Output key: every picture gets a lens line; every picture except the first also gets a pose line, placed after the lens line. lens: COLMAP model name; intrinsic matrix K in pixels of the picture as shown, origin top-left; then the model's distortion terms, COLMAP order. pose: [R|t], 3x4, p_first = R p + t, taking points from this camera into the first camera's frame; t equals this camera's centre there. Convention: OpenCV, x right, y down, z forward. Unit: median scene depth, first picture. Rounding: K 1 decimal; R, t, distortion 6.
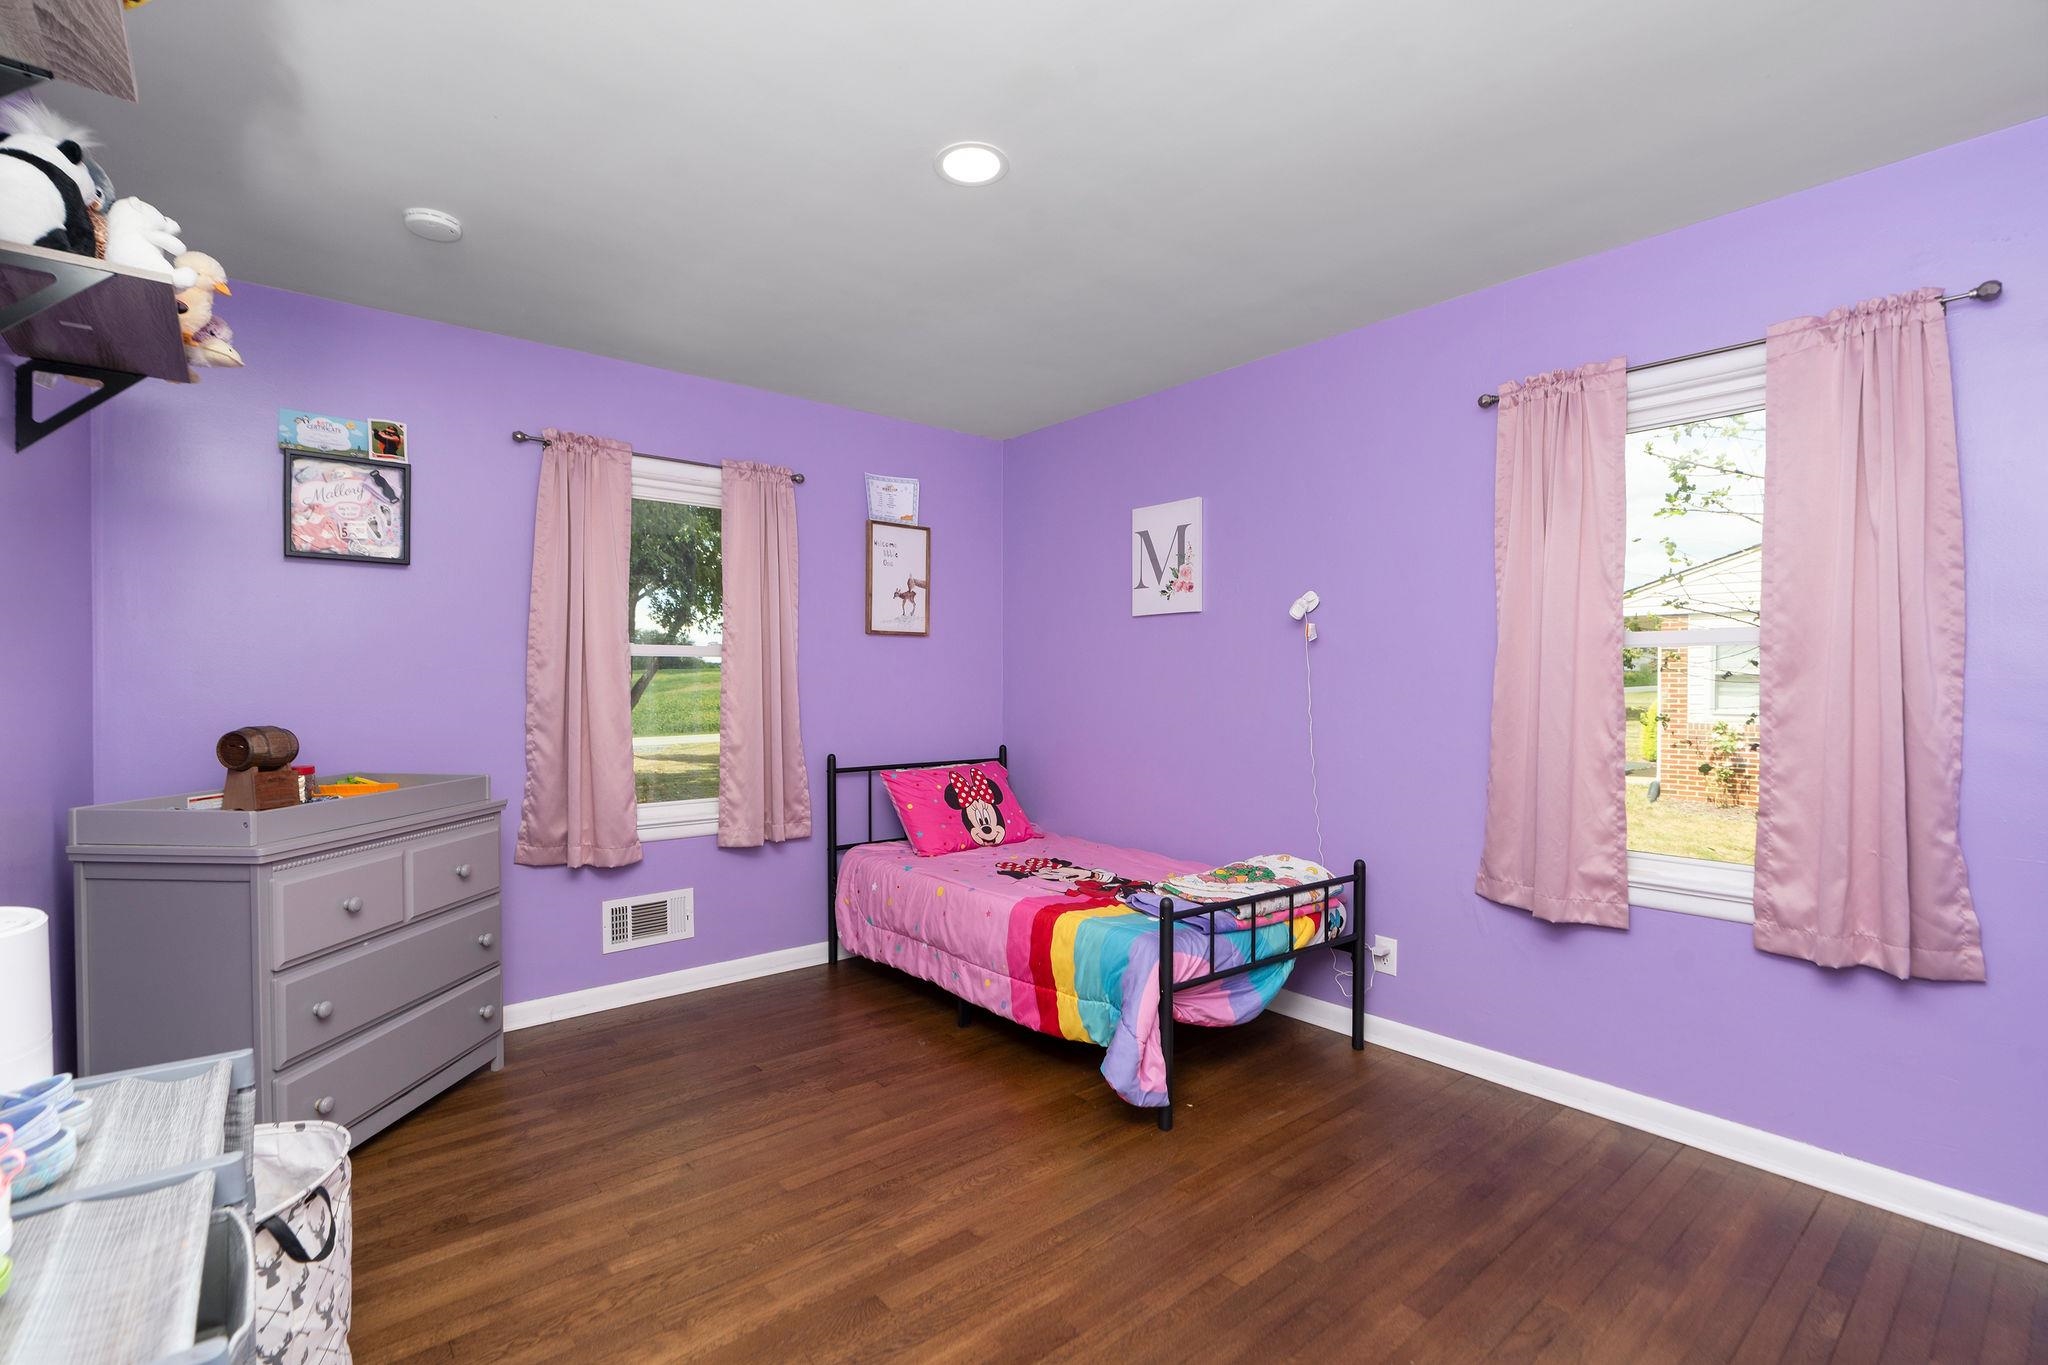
lens RADIAL K [[930.6, 0, 1008.4], [0, 930.6, 674.0], [0, 0, 1]] dist [-0.001452, -0.000009]
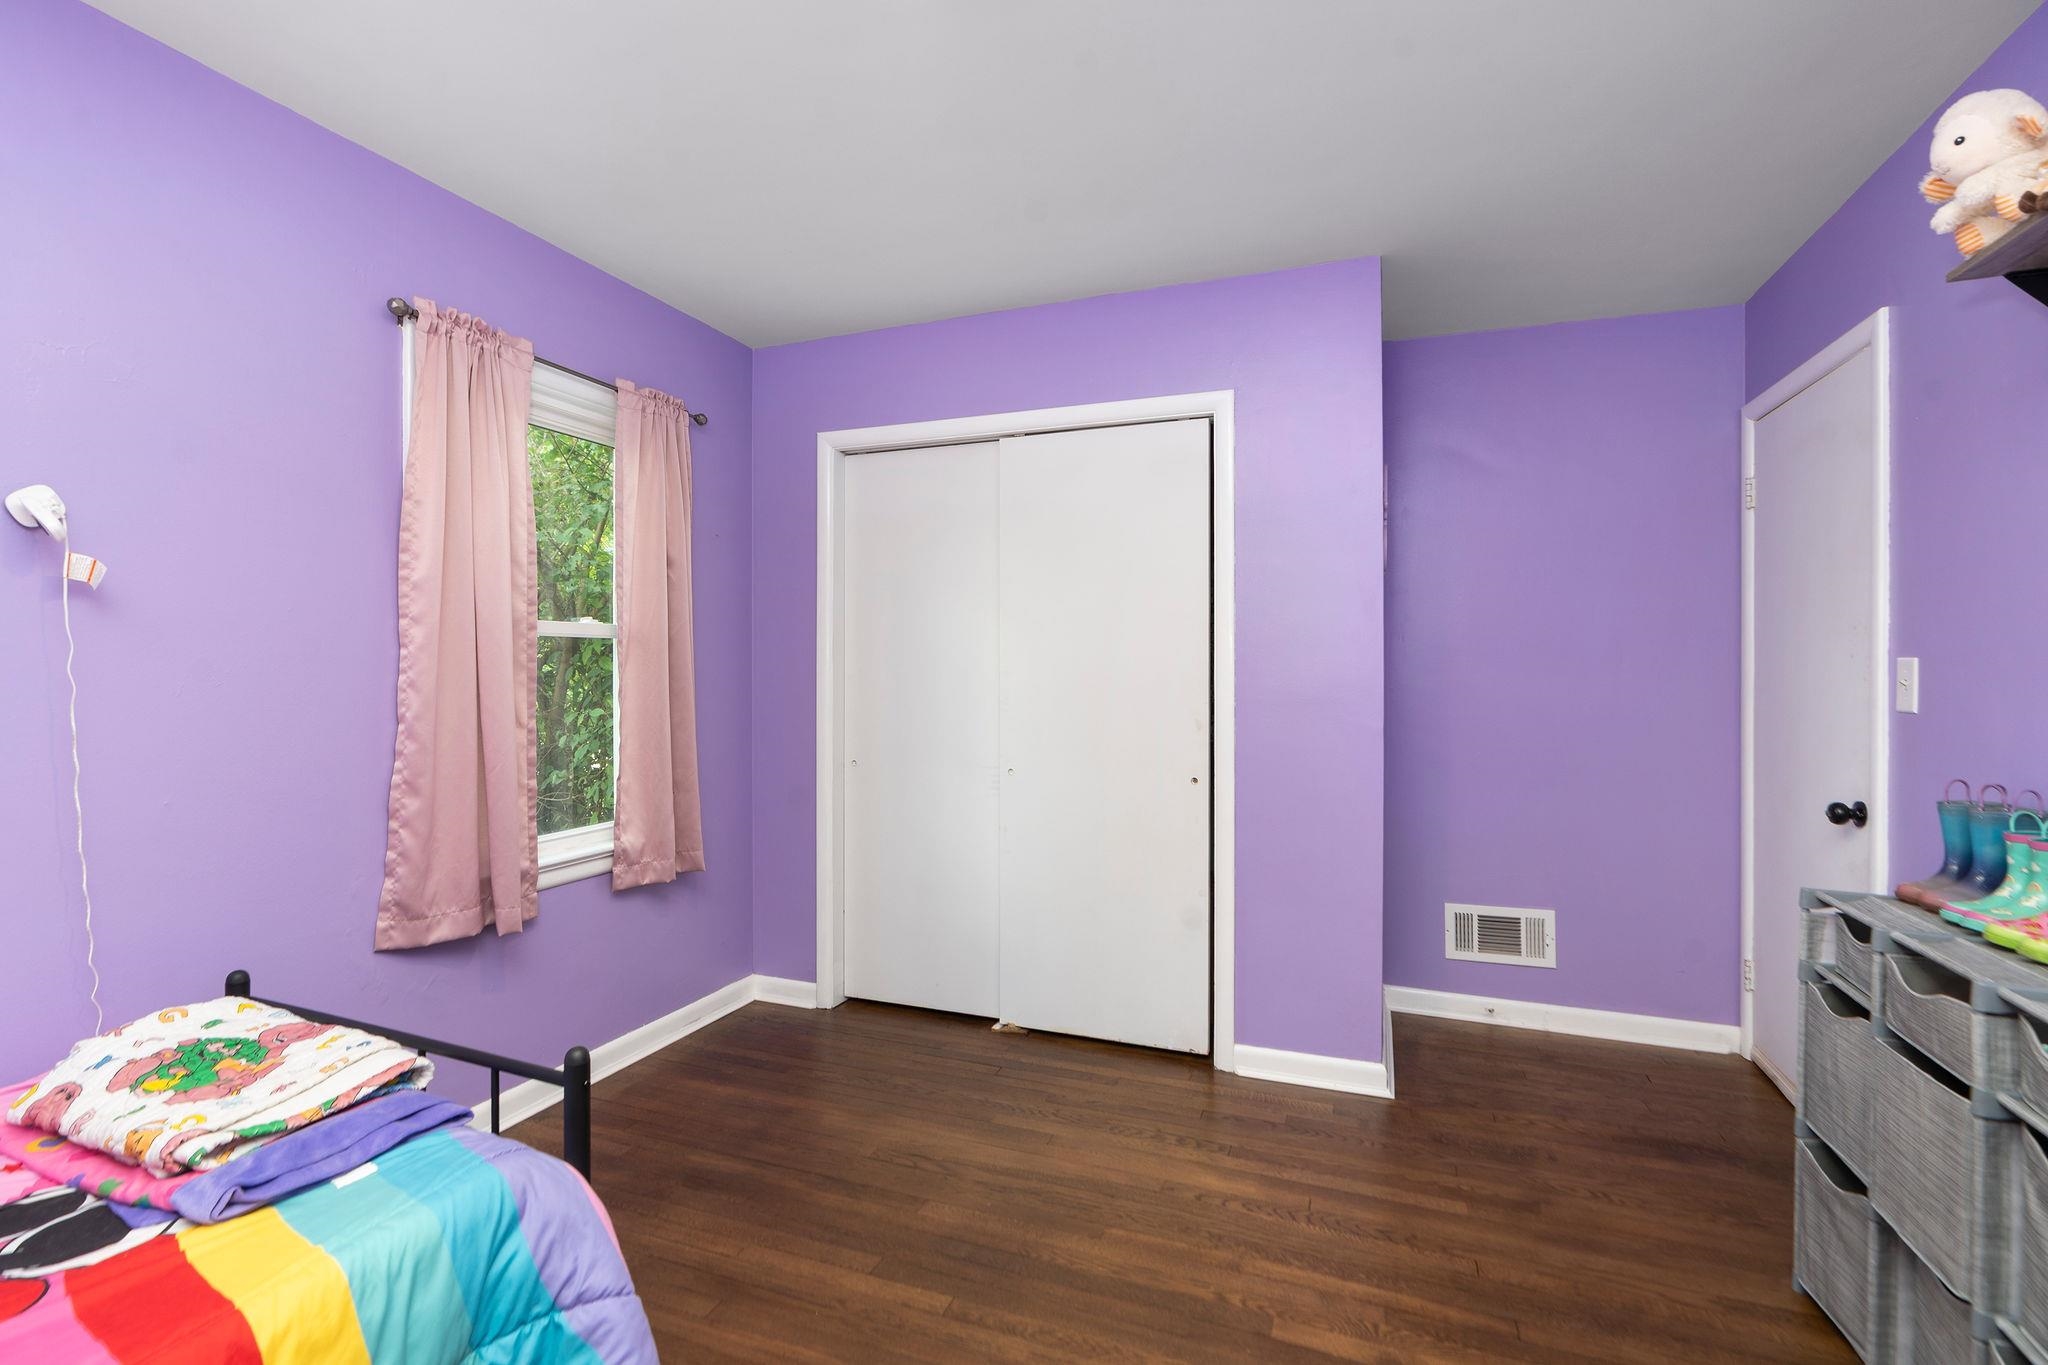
lens RADIAL K [[930.6, 0, 1008.4], [0, 930.6, 674.0], [0, 0, 1]] dist [-0.001452, -0.000009]
pose [[-0.457364, -0.006142, 0.889258, -0.524743], [-0.001633, 0.999980, 0.006066, 0.008029], [-0.889278, 0.001322, -0.457365, 1.167588]]
